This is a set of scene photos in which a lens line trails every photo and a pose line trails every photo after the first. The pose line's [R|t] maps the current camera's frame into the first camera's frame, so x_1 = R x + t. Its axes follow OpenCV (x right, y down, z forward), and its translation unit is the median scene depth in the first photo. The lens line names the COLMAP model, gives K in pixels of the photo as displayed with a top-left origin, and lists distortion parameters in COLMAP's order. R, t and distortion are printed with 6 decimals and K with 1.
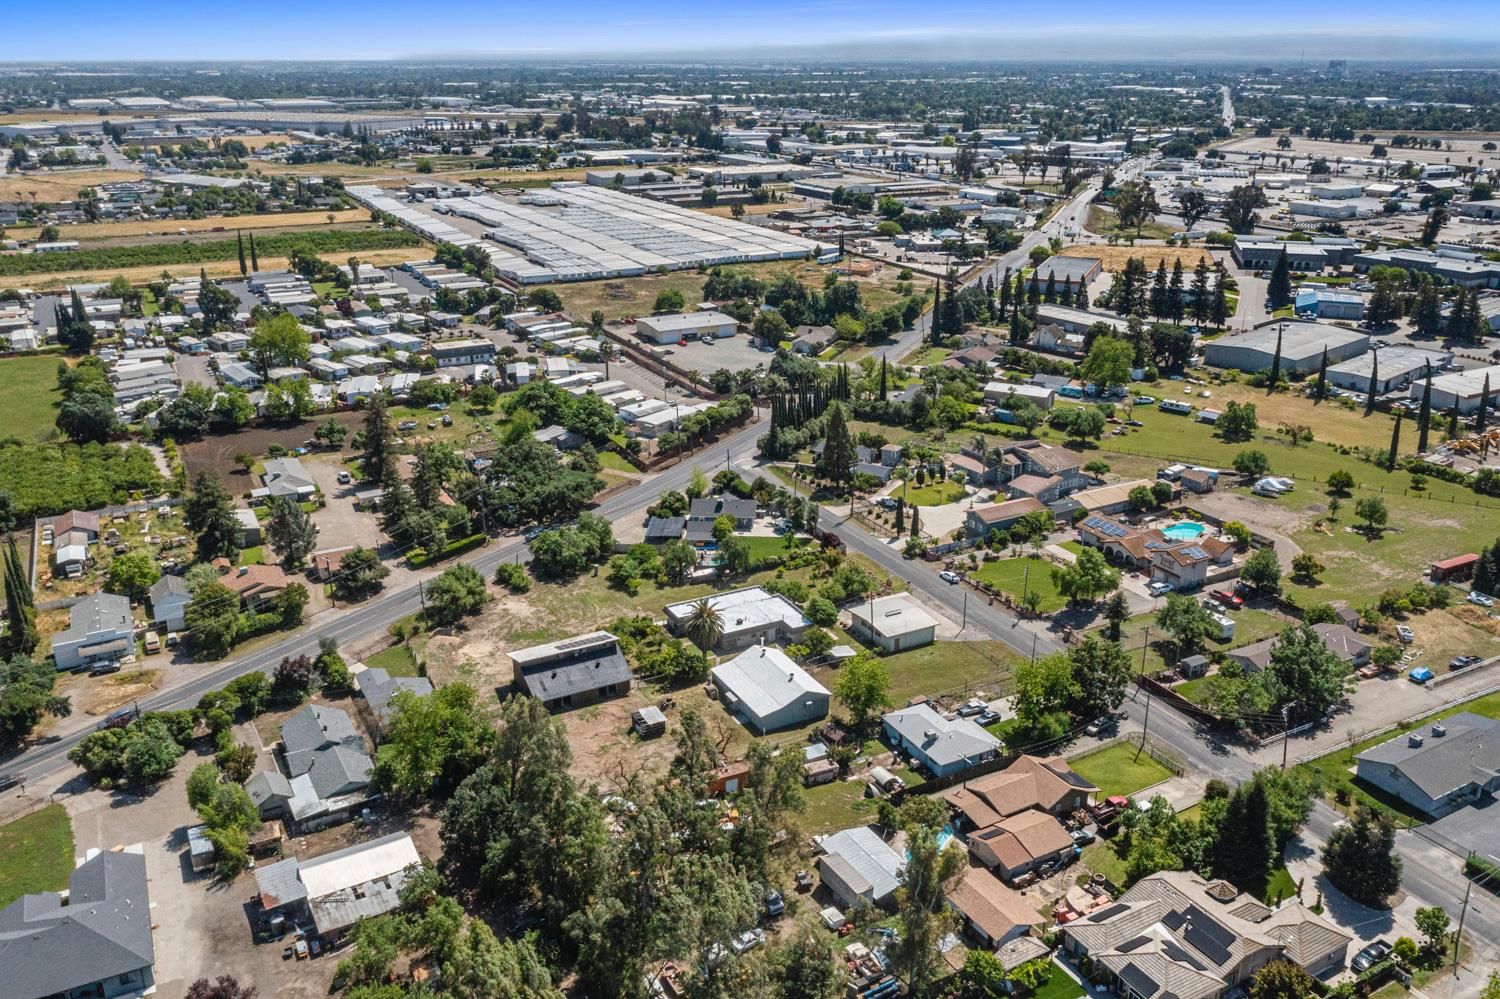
lens RADIAL K [[1229.7, 0, 750.0], [0, 1229.7, 499.5], [0, 0, 1]] dist [-0.006043, -0.003053]
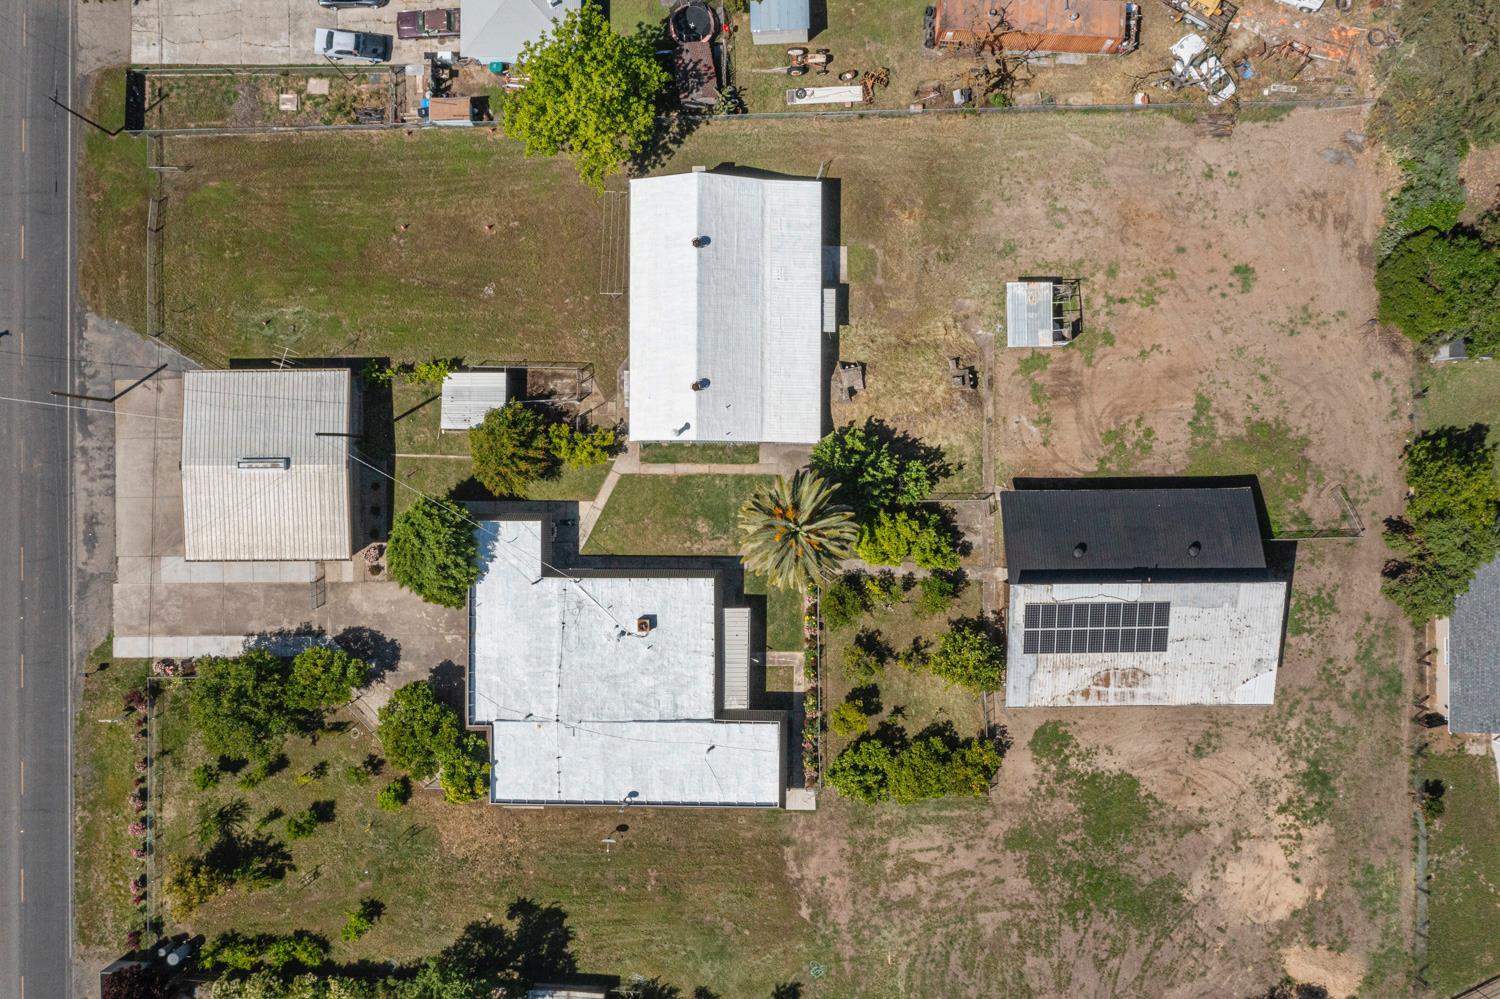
lens RADIAL K [[1219.2, 0, 757.9], [0, 1219.2, 493.7], [0, 0, 1]] dist [-0.007570, 0.000760]
pose [[-0.882960, -0.469190, 0.015537, -0.019007], [0.174472, -0.297249, 0.938724, -0.173638], [-0.435822, 0.831567, 0.344320, 0.608503]]
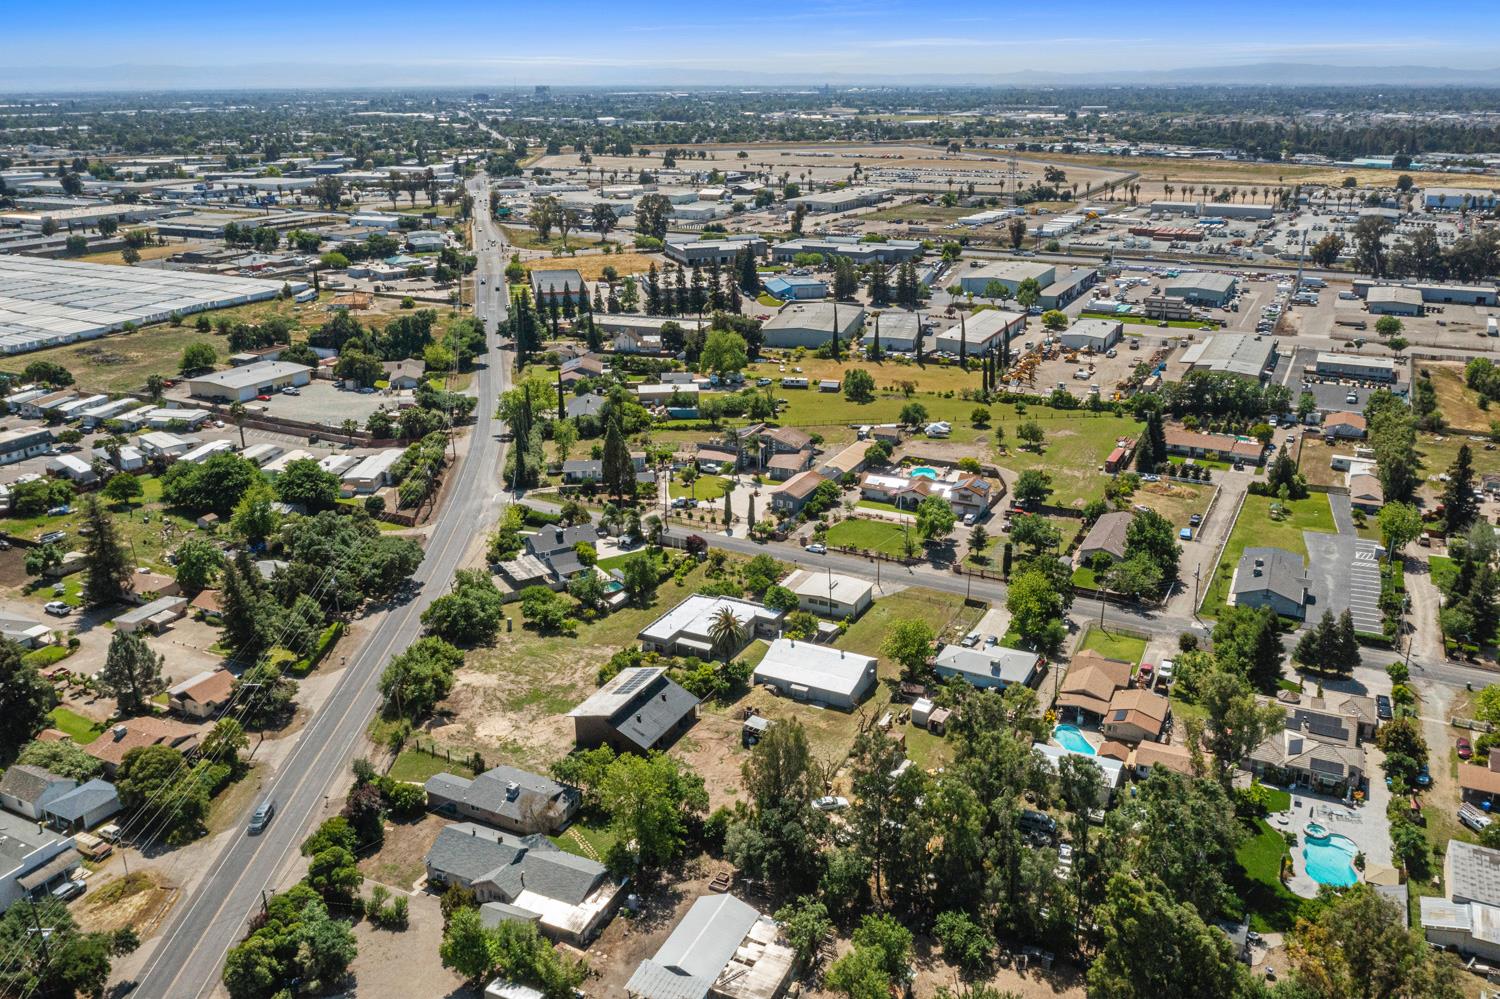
lens RADIAL K [[1219.2, 0, 757.9], [0, 1219.2, 493.7], [0, 0, 1]] dist [-0.007570, 0.000760]
pose [[0.815018, -0.188802, 0.547813, -0.382887], [0.200622, 0.978896, 0.038894, -0.030924], [-0.543595, 0.078205, 0.835696, 0.098835]]
